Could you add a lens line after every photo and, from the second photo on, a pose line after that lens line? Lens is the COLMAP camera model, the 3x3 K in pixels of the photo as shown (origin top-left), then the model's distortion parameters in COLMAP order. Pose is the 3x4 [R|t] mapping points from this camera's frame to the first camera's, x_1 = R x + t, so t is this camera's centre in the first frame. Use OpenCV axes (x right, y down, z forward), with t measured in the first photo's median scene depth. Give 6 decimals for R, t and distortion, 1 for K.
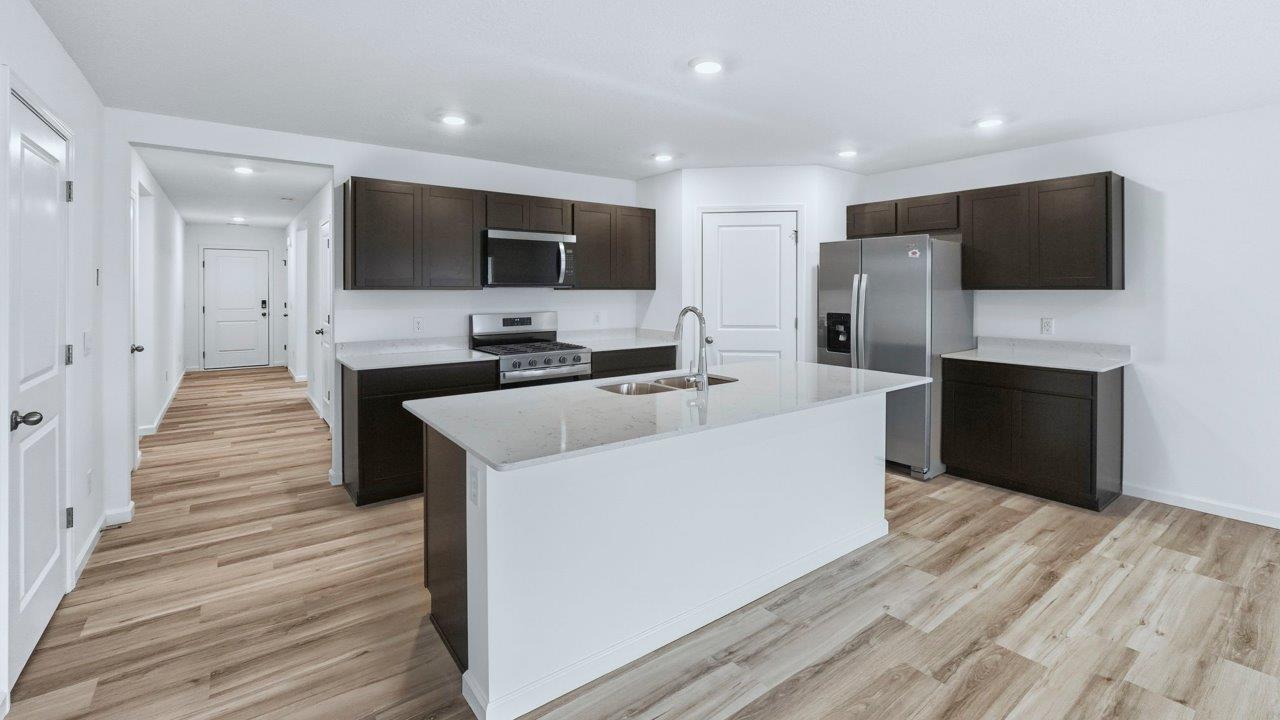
lens RADIAL K [[552.3, 0, 638.5], [0, 552.3, 296.3], [0, 0, 1]] dist [-0.001537, -0.000475]
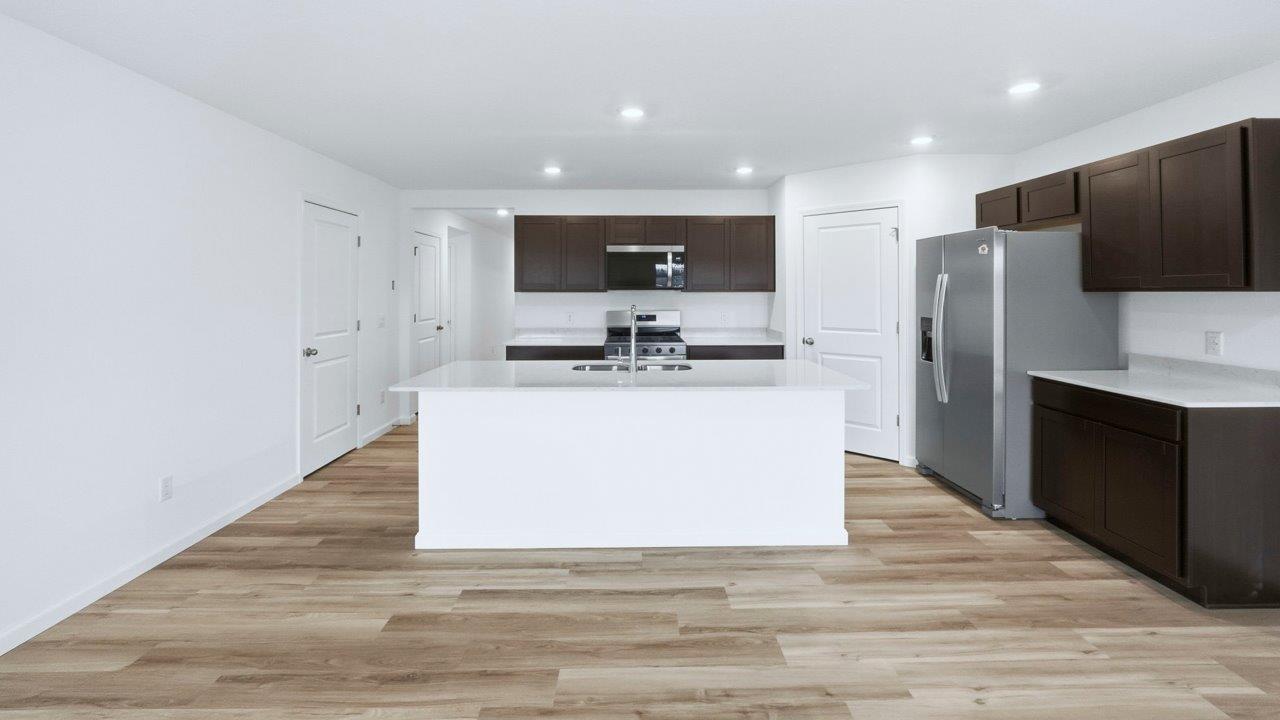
lens RADIAL K [[540.4, 0, 635.0], [0, 540.4, 300.8], [0, 0, 1]] dist [0.000928, 0.000467]
pose [[0.809528, 0.007879, -0.587028, 0.531412], [-0.001368, 0.999933, 0.011534, -0.007191], [0.587079, -0.008534, 0.809485, 0.011504]]
